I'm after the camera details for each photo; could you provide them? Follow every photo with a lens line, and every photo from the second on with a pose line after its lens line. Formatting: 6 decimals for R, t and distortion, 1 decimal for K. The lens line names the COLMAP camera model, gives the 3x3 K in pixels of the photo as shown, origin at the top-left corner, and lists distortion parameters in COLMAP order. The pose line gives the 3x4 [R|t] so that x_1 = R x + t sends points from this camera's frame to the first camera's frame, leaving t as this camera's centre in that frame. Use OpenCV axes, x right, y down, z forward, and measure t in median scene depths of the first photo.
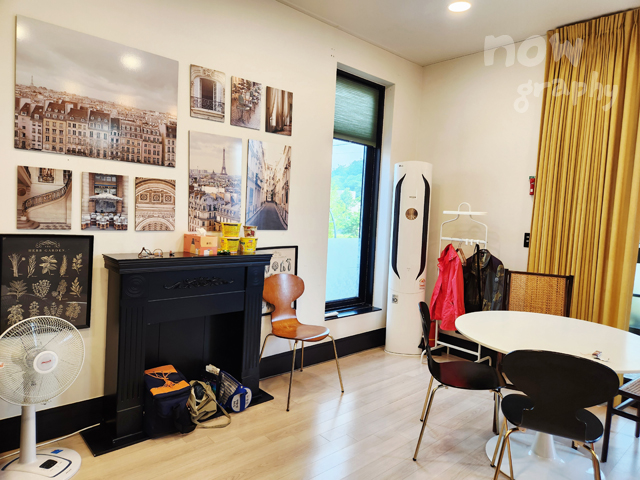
lens RADIAL K [[433.4, 0, 320.0], [0, 433.4, 240.0], [0, 0, 1]] dist [0.080912, -0.087161]
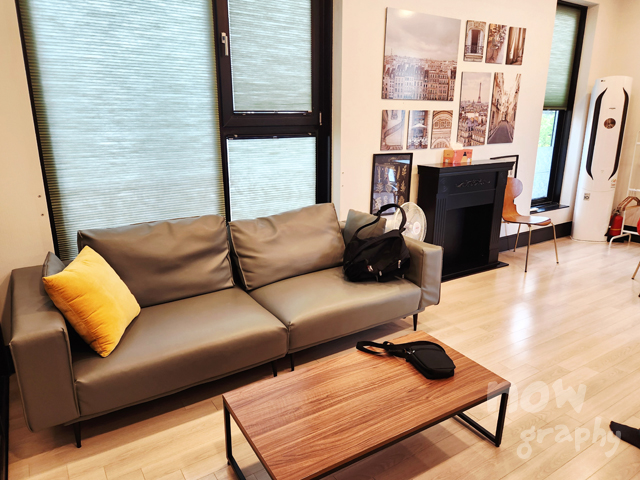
lens RADIAL K [[433.4, 0, 320.0], [0, 433.4, 240.0], [0, 0, 1]] dist [0.080912, -0.087161]
pose [[0.979685, -0.002753, -0.200525, -0.431021], [0.041031, 0.981505, 0.186986, -0.007692], [0.196302, -0.191415, 0.961679, -0.482301]]
